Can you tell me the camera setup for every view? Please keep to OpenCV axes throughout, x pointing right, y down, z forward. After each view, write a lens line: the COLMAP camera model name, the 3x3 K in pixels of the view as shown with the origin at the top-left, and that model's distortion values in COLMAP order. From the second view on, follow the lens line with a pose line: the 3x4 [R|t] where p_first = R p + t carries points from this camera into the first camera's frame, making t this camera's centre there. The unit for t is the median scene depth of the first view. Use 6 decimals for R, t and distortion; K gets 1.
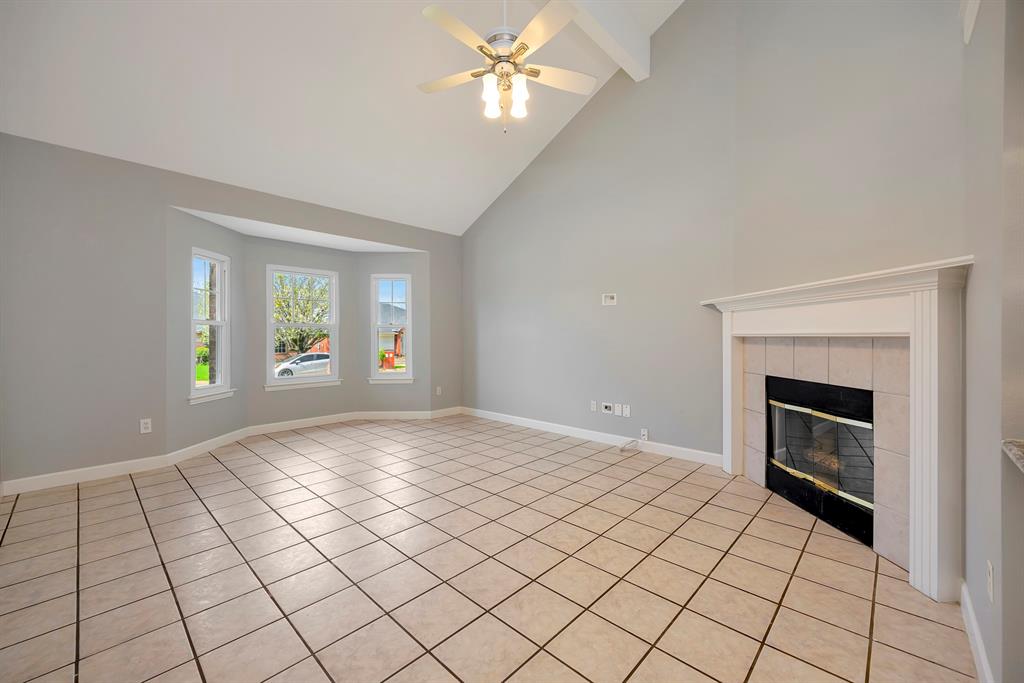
lens RADIAL K [[409.6, 0, 518.2], [0, 409.6, 333.6], [0, 0, 1]] dist [-0.001833, -0.000070]
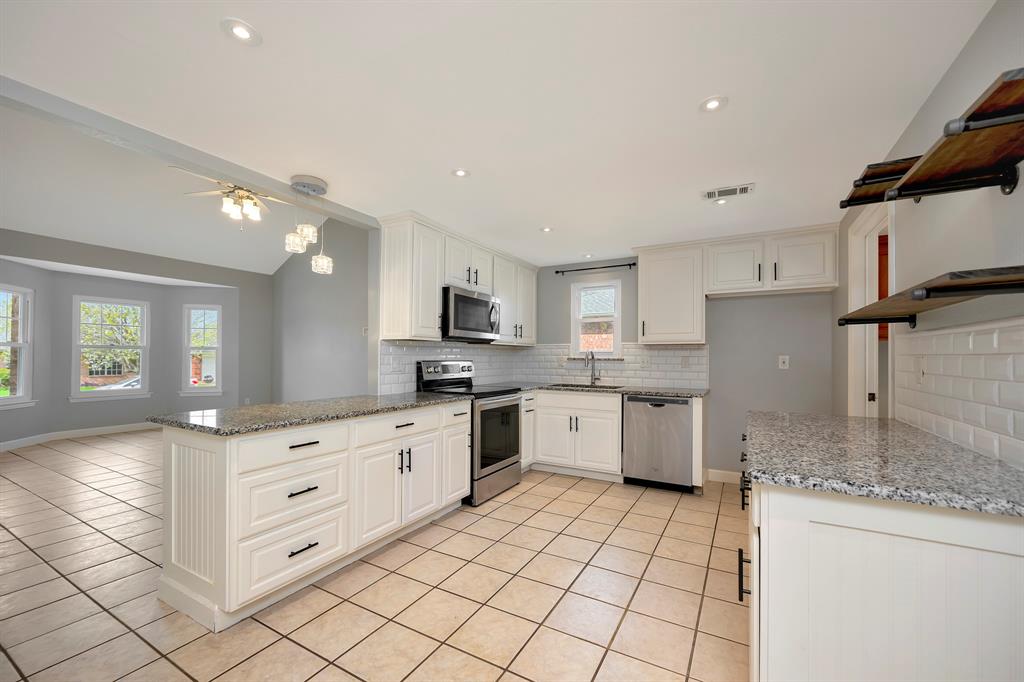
lens RADIAL K [[404.1, 0, 509.6], [0, 404.1, 354.1], [0, 0, 1]] dist [-0.001507, -0.000216]
pose [[0.971847, 0.006077, 0.235533, 0.417733], [-0.005363, 0.999979, -0.003670, -0.002545], [-0.235550, 0.002304, 0.971860, -0.527004]]
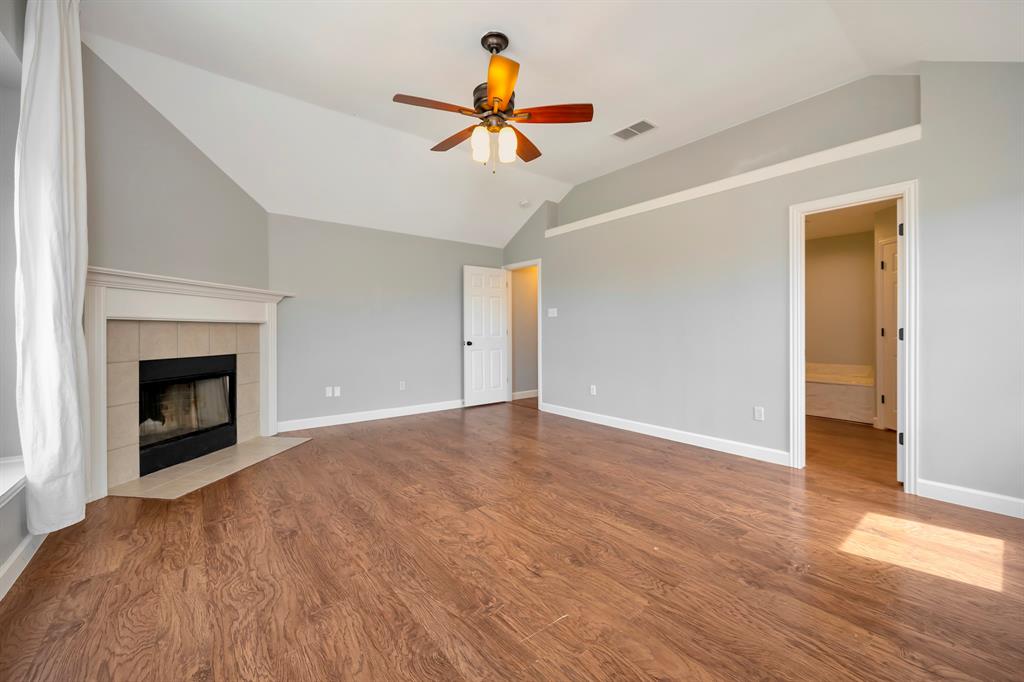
lens RADIAL K [[409.6, 0, 518.2], [0, 409.6, 333.1], [0, 0, 1]] dist [-0.001833, -0.000070]
pose [[-0.987916, 0.003585, 0.154948, -0.329046], [0.003654, 0.999993, 0.000160, 0.031536], [-0.154947, 0.000724, -0.987923, 1.412279]]
